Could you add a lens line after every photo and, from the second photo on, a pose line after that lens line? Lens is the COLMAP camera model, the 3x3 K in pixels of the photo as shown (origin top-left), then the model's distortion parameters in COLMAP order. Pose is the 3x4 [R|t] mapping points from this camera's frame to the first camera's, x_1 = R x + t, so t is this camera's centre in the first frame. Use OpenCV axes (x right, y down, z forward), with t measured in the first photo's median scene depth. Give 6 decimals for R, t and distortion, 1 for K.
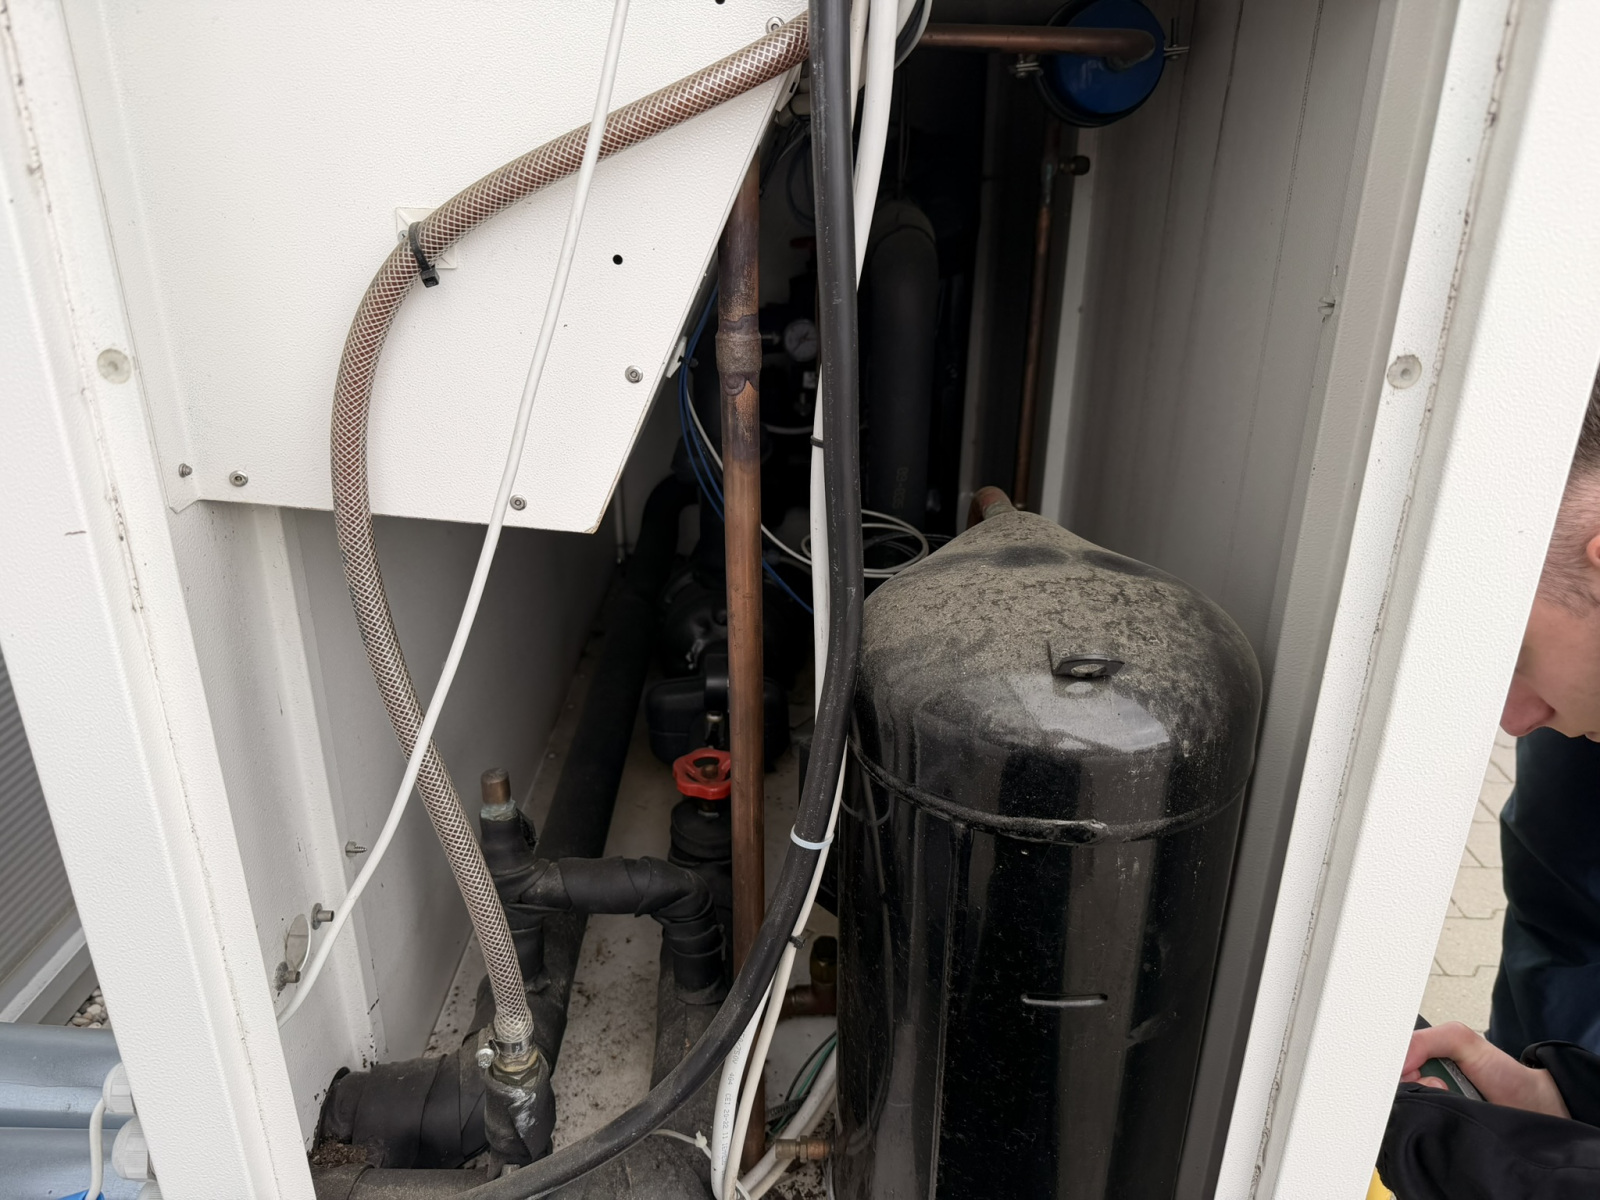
lens RADIAL K [[1130.9, 0, 817.6], [0, 1130.9, 598.6], [0, 0, 1]] dist [0.046778, -0.061348]
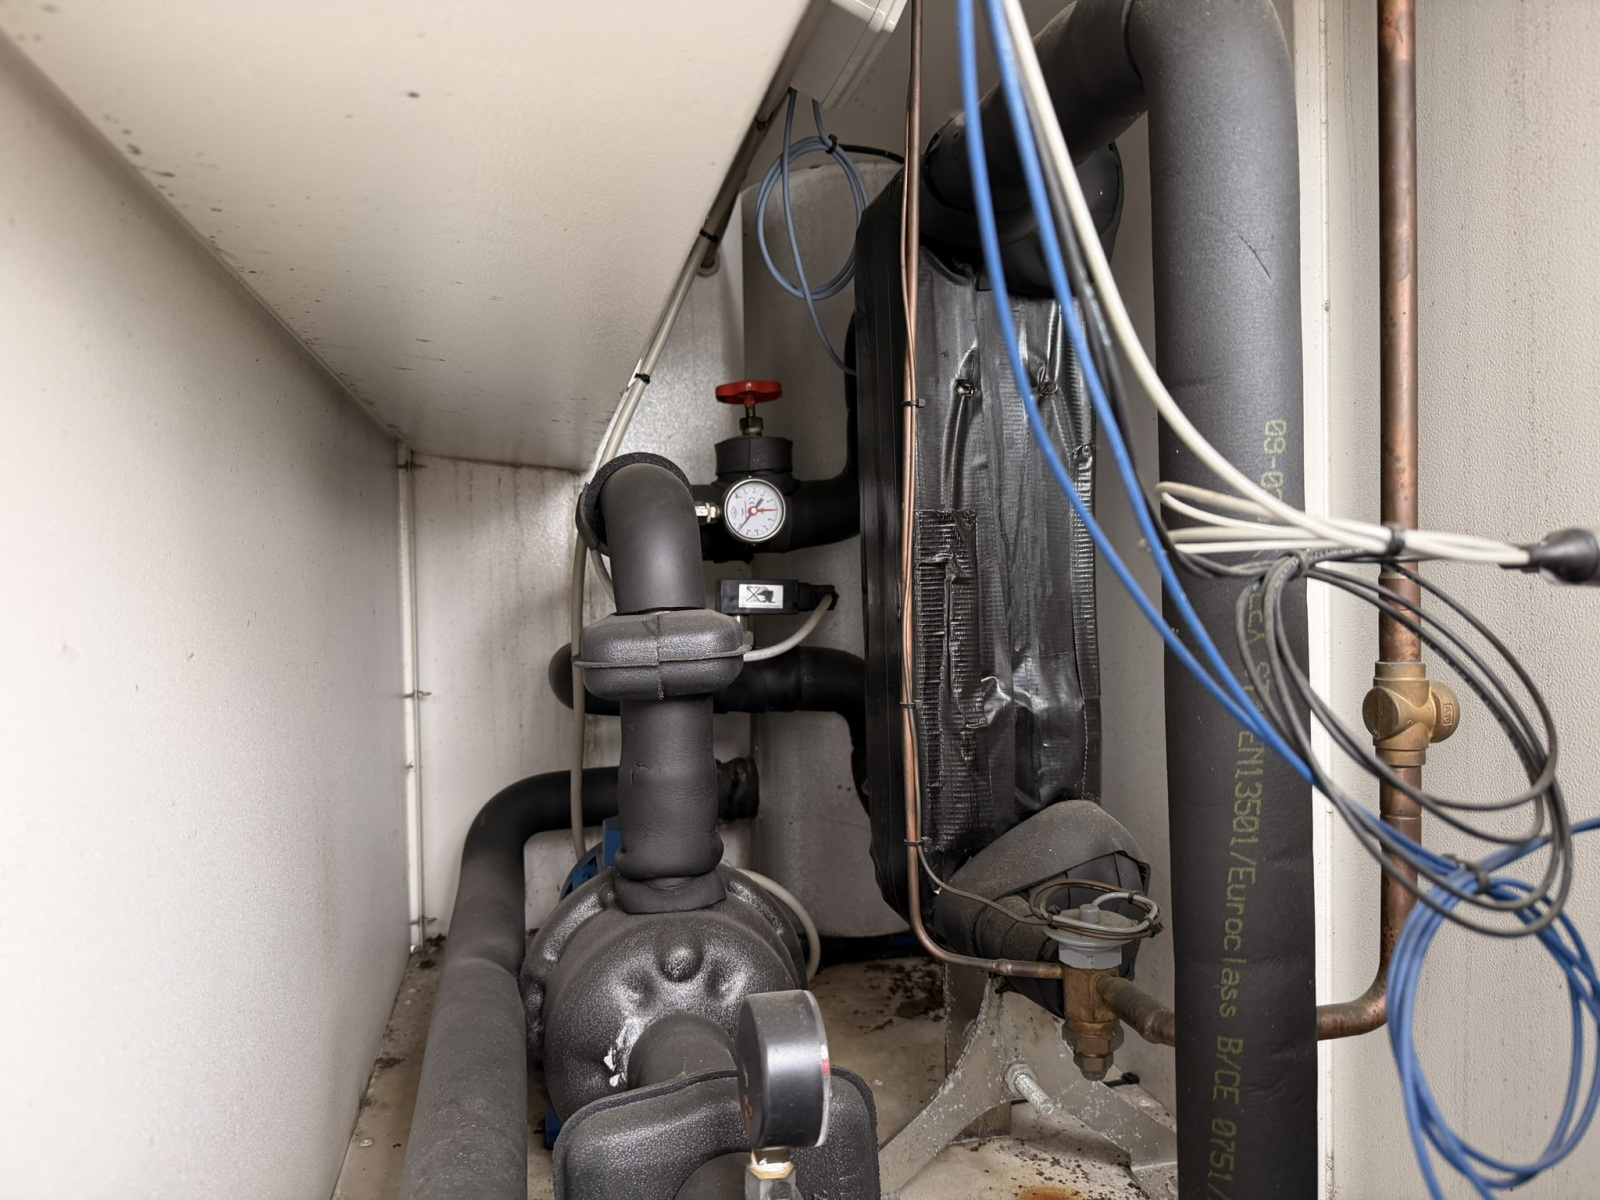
lens RADIAL K [[1130.9, 0, 810.5], [0, 1130.9, 601.6], [0, 0, 1]] dist [0.046778, -0.061348]
pose [[0.976551, -0.038828, 0.211756, -0.288769], [0.113124, 0.929415, -0.351270, 0.115600], [-0.183170, 0.366988, 0.912014, 1.037104]]
